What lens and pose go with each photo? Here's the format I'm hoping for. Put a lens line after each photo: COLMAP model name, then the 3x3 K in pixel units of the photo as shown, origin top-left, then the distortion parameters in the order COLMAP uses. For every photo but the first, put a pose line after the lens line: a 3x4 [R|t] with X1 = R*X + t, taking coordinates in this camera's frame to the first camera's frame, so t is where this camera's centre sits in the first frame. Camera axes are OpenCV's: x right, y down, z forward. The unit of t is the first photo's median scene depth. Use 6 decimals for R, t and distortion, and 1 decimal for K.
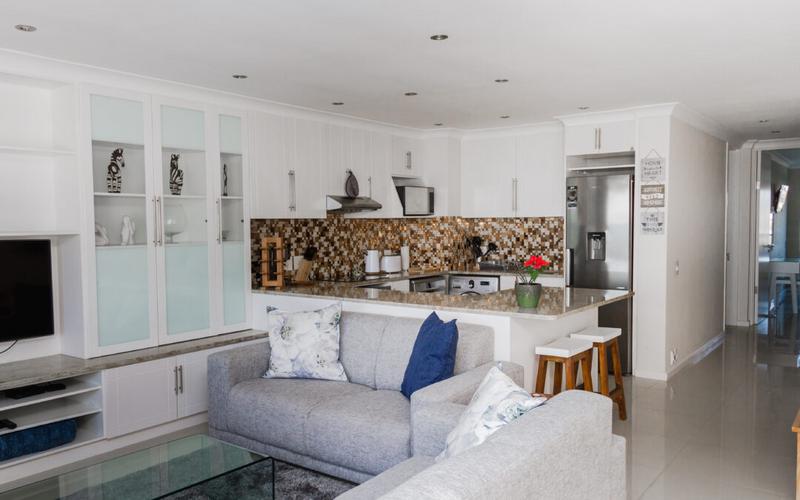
lens RADIAL K [[645.4, 0, 397.8], [0, 645.4, 260.7], [0, 0, 1]] dist [0.052602, -0.082292]
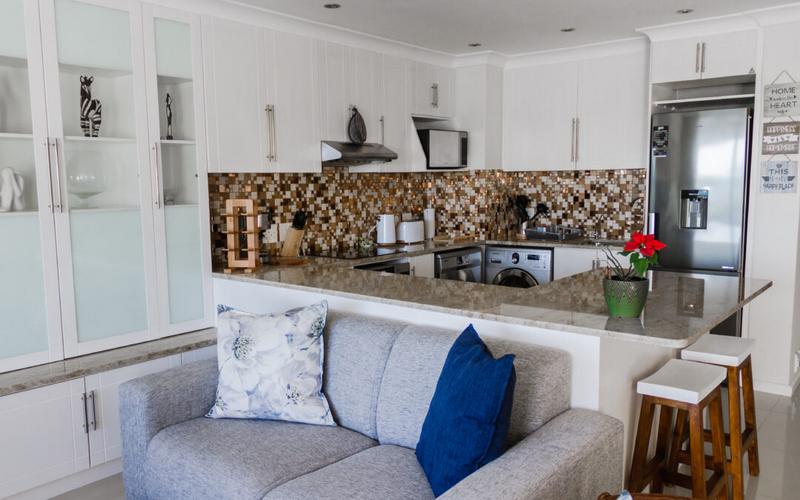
lens RADIAL K [[645.4, 0, 397.8], [0, 645.4, 260.7], [0, 0, 1]] dist [0.052602, -0.082292]
pose [[0.999016, 0.002558, -0.044286, 0.008732], [0.000457, 0.997690, 0.067931, -0.014033], [0.044357, -0.067884, 0.996707, 0.245624]]
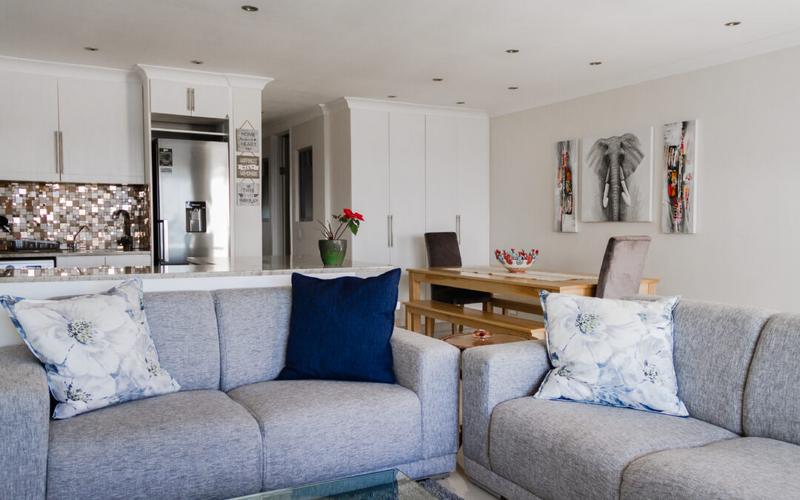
lens RADIAL K [[647.6, 0, 399.6], [0, 647.6, 258.7], [0, 0, 1]] dist [0.048800, -0.072639]
pose [[0.415898, -0.035620, 0.908713, -0.392369], [0.046617, 0.998754, 0.017814, 0.032241], [-0.908216, 0.034953, 0.417040, 0.336097]]
